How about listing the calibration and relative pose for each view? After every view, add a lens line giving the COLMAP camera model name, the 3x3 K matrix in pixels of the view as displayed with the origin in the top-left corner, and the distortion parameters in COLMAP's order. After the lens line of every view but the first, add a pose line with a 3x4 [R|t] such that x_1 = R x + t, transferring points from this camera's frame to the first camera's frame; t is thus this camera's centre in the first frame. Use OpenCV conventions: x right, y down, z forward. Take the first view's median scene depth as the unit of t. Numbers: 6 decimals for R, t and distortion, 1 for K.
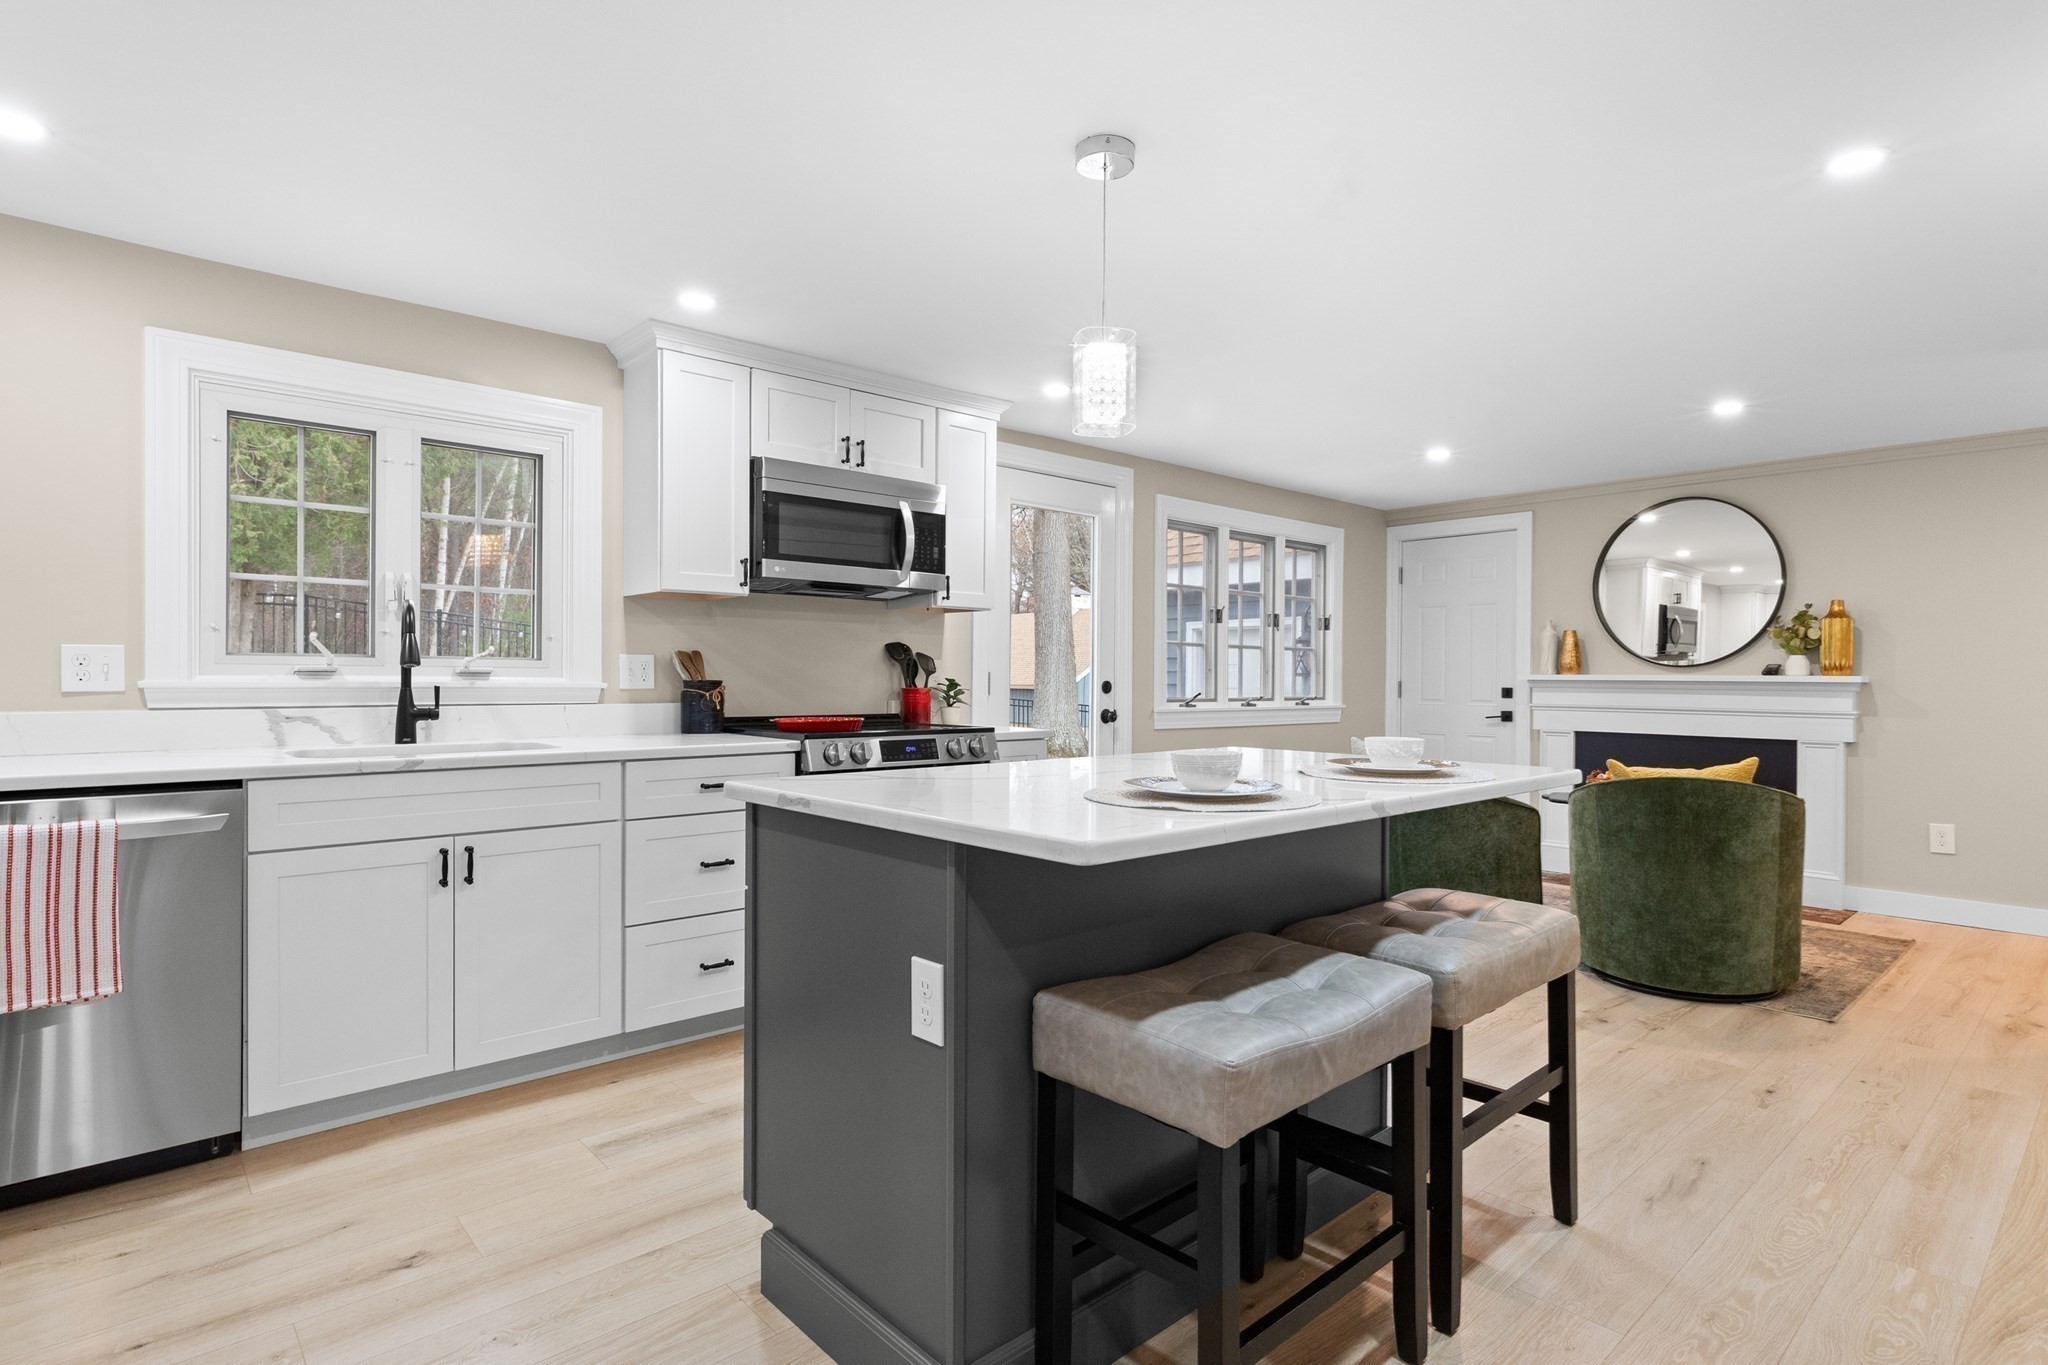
lens RADIAL K [[1045.7, 0, 1043.9], [0, 1045.7, 675.4], [0, 0, 1]] dist [-0.003004, 0.002934]
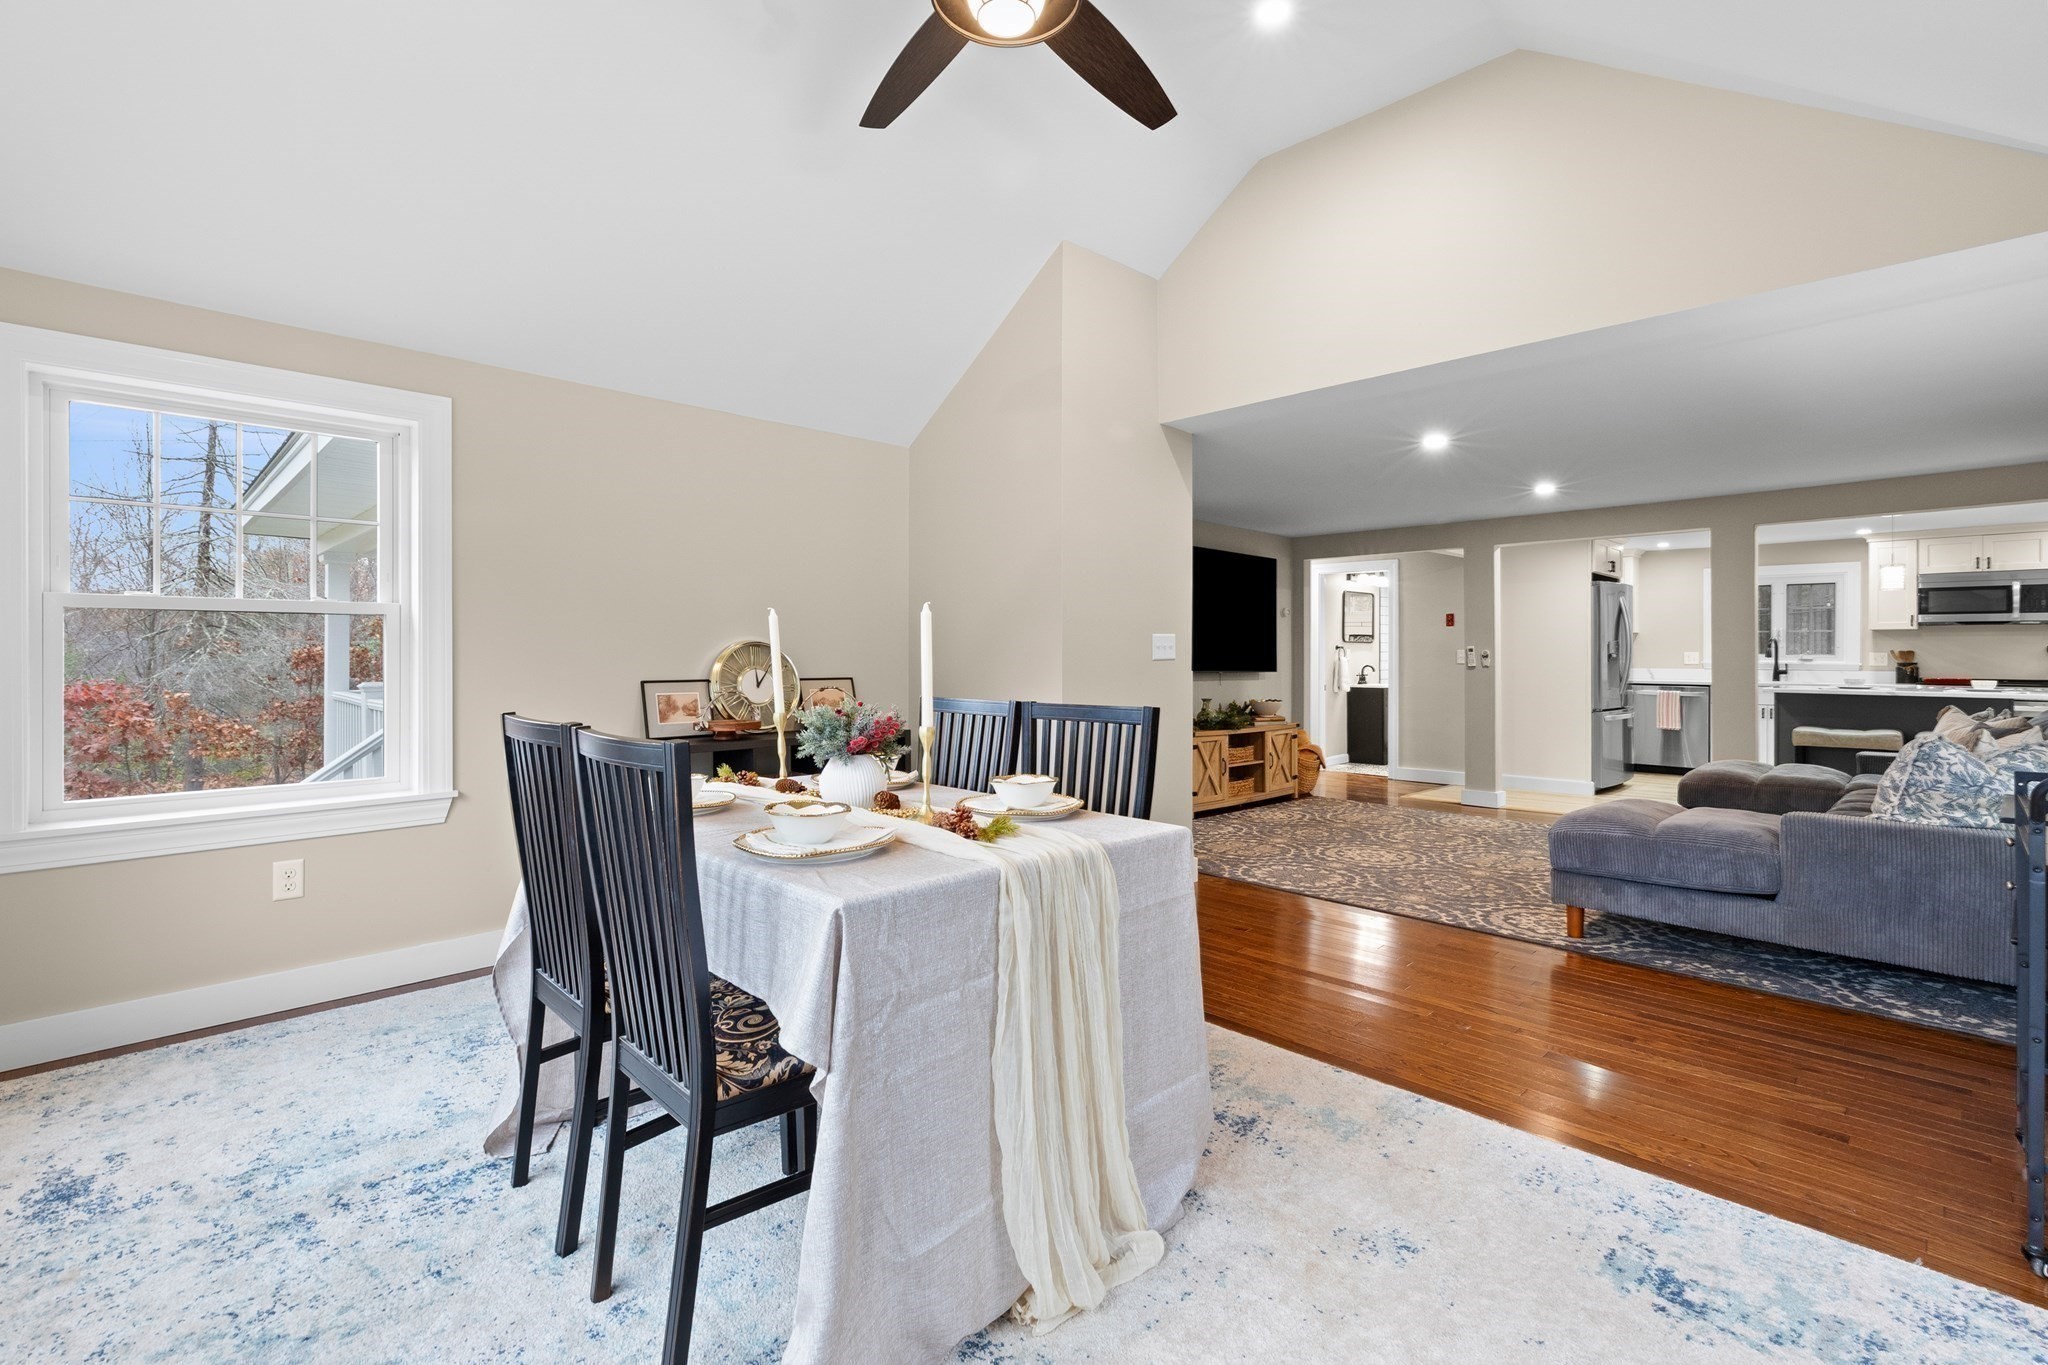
lens RADIAL K [[935.8, 0, 1033.3], [0, 935.8, 652.0], [0, 0, 1]] dist [0.007519, 0.000622]
pose [[0.049337, -0.007639, -0.998753, 1.892140], [-0.005777, 0.999952, -0.007934, 0.009315], [0.998765, 0.006161, 0.049291, -1.252375]]
